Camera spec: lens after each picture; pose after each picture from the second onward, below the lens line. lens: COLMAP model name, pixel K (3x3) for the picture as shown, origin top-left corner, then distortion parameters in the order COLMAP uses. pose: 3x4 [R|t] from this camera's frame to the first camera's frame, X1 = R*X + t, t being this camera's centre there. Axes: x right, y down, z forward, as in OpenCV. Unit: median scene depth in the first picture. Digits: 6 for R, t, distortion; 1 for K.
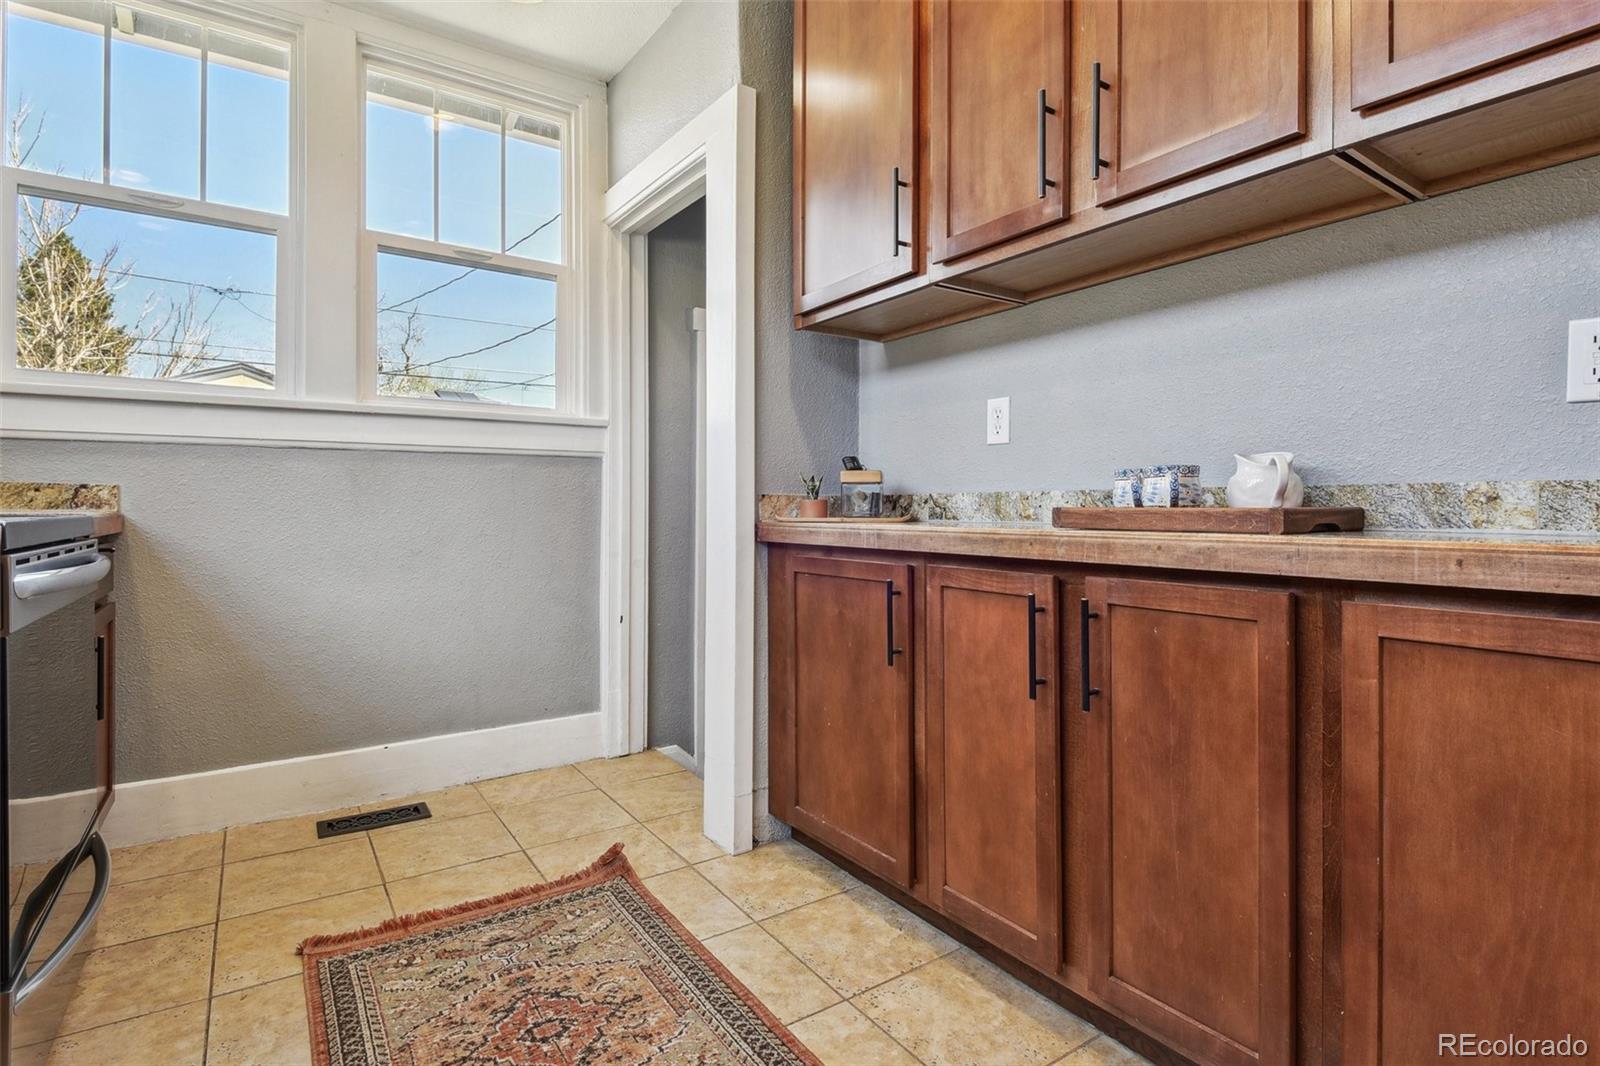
lens RADIAL K [[744.9, 0, 750.8], [0, 744.9, 501.1], [0, 0, 1]] dist [0.000586, -0.007511]
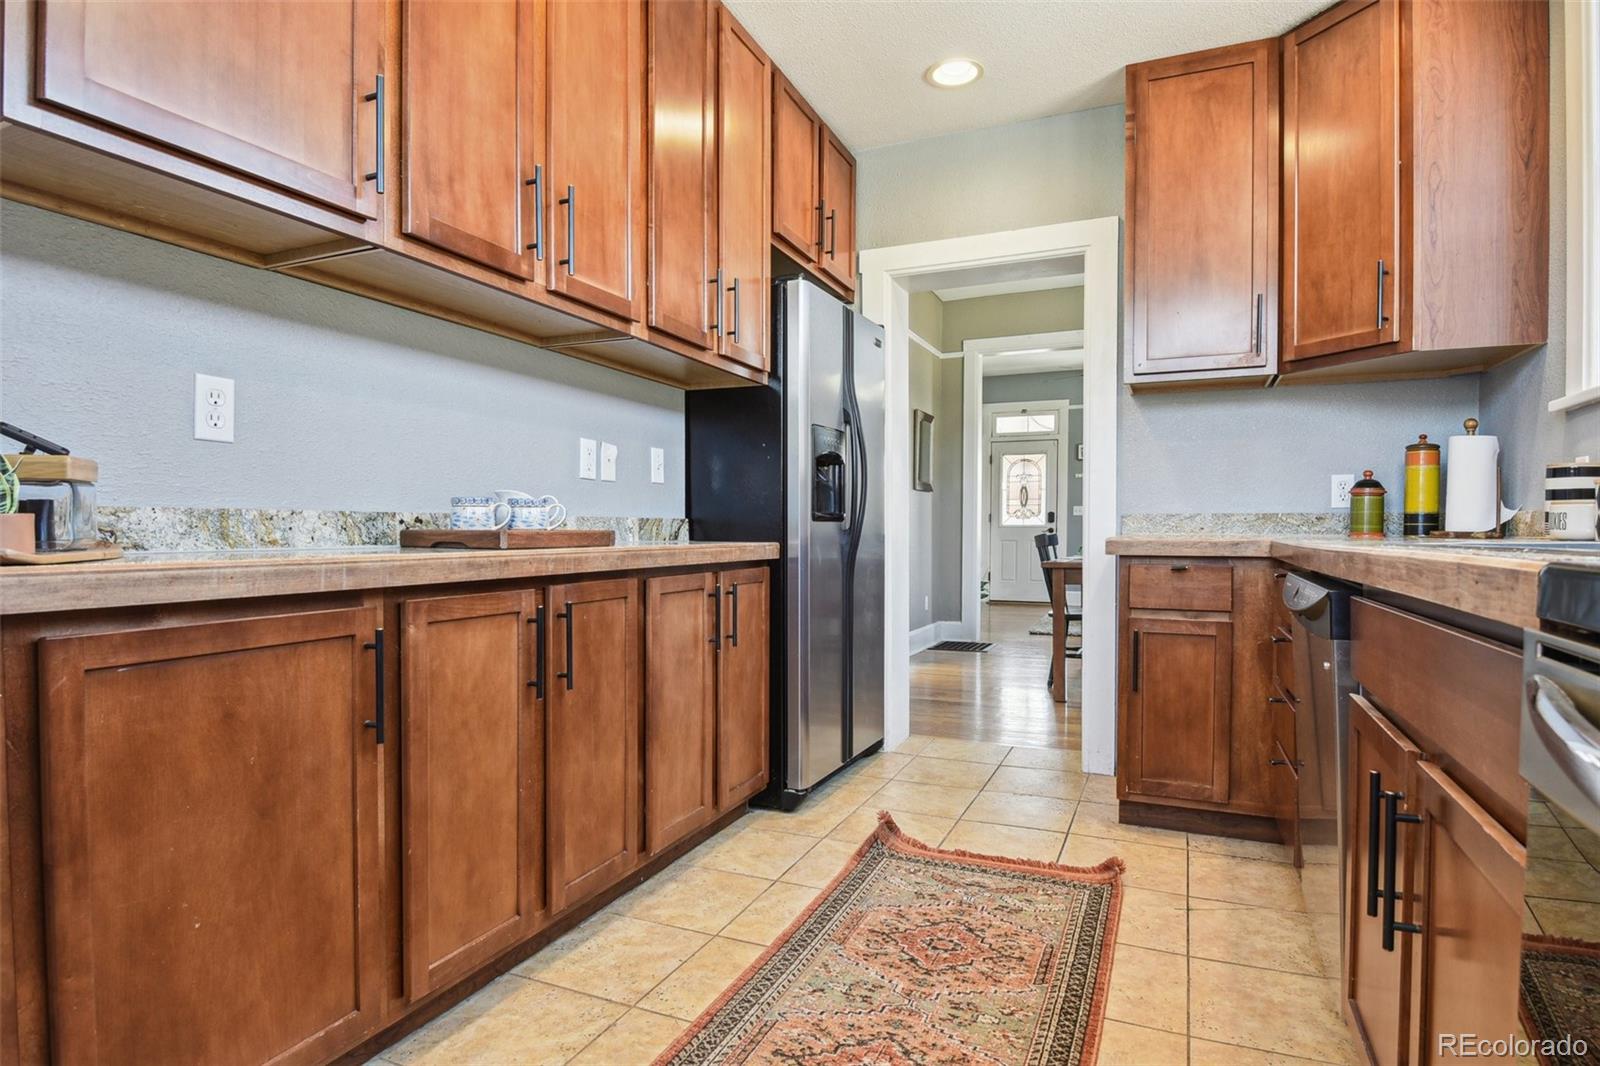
lens RADIAL K [[857.7, 0, 797.6], [0, 857.7, 532.5], [0, 0, 1]] dist [-0.022915, -0.000669]
pose [[-0.543758, -0.007792, 0.839206, -0.906828], [-0.011432, 0.999933, 0.001877, 0.004287], [-0.839164, -0.008573, -0.543811, 1.342748]]
